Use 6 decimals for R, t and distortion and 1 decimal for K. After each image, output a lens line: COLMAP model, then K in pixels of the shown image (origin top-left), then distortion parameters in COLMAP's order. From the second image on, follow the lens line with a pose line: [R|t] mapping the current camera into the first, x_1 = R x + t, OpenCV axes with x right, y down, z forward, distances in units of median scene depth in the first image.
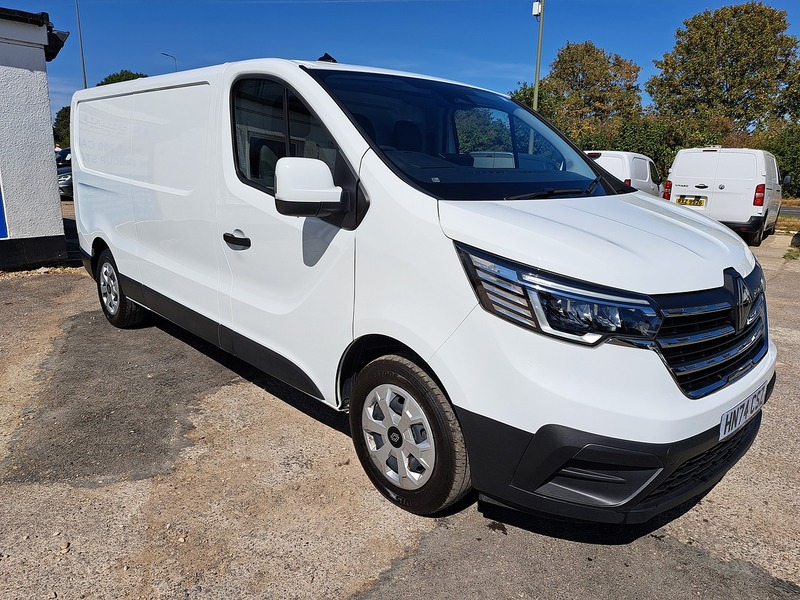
lens RADIAL K [[575.6, 0, 402.0], [0, 575.6, 301.6], [0, 0, 1]] dist [0.060005, -0.058985]
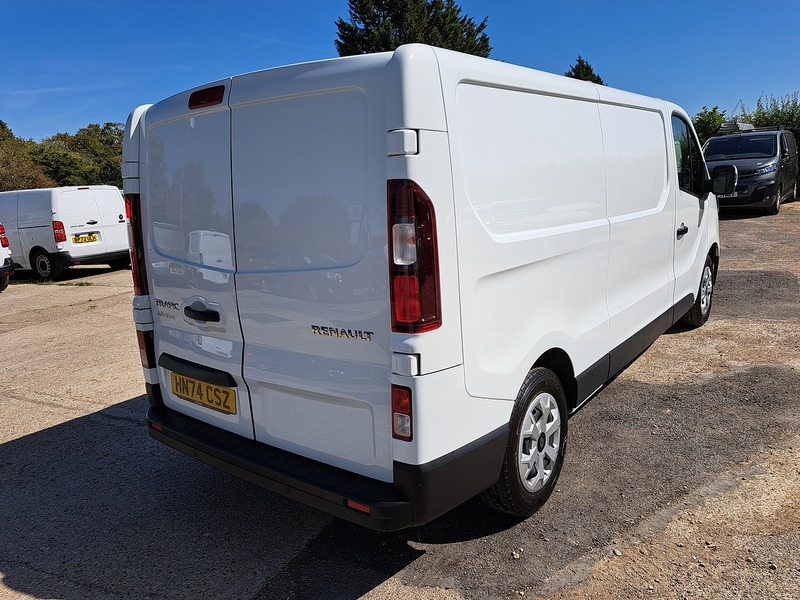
lens RADIAL K [[575.6, 0, 406.7], [0, 575.6, 302.4], [0, 0, 1]] dist [0.060005, -0.058985]
pose [[-0.160767, -0.226721, 0.960600, -1.726780], [0.296319, 0.917274, 0.266088, -0.570741], [-0.941461, 0.327422, -0.080286, 1.992356]]
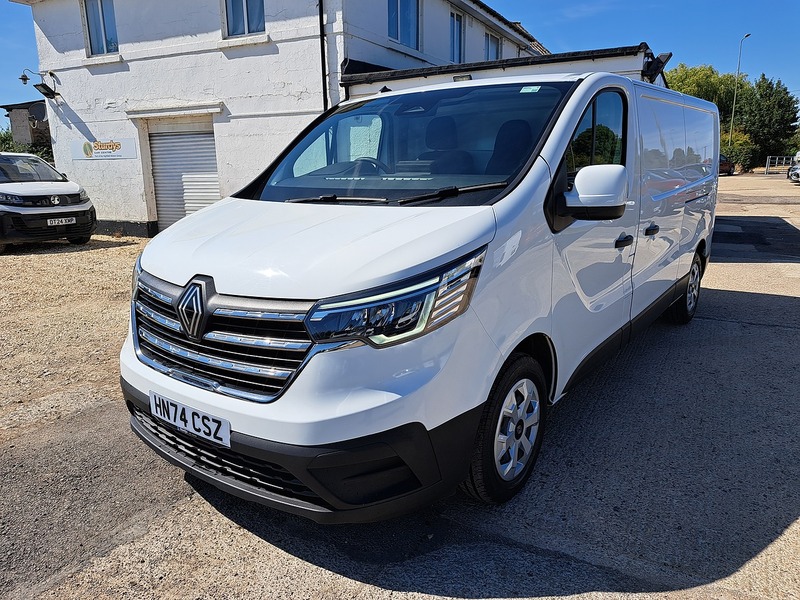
lens RADIAL K [[575.6, 0, 397.5], [0, 575.6, 301.0], [0, 0, 1]] dist [0.060005, -0.058985]
pose [[0.161128, 0.204220, -0.965573, 1.286045], [-0.215464, 0.962036, 0.167517, -0.204571], [0.963127, 0.181055, 0.199013, 0.920254]]
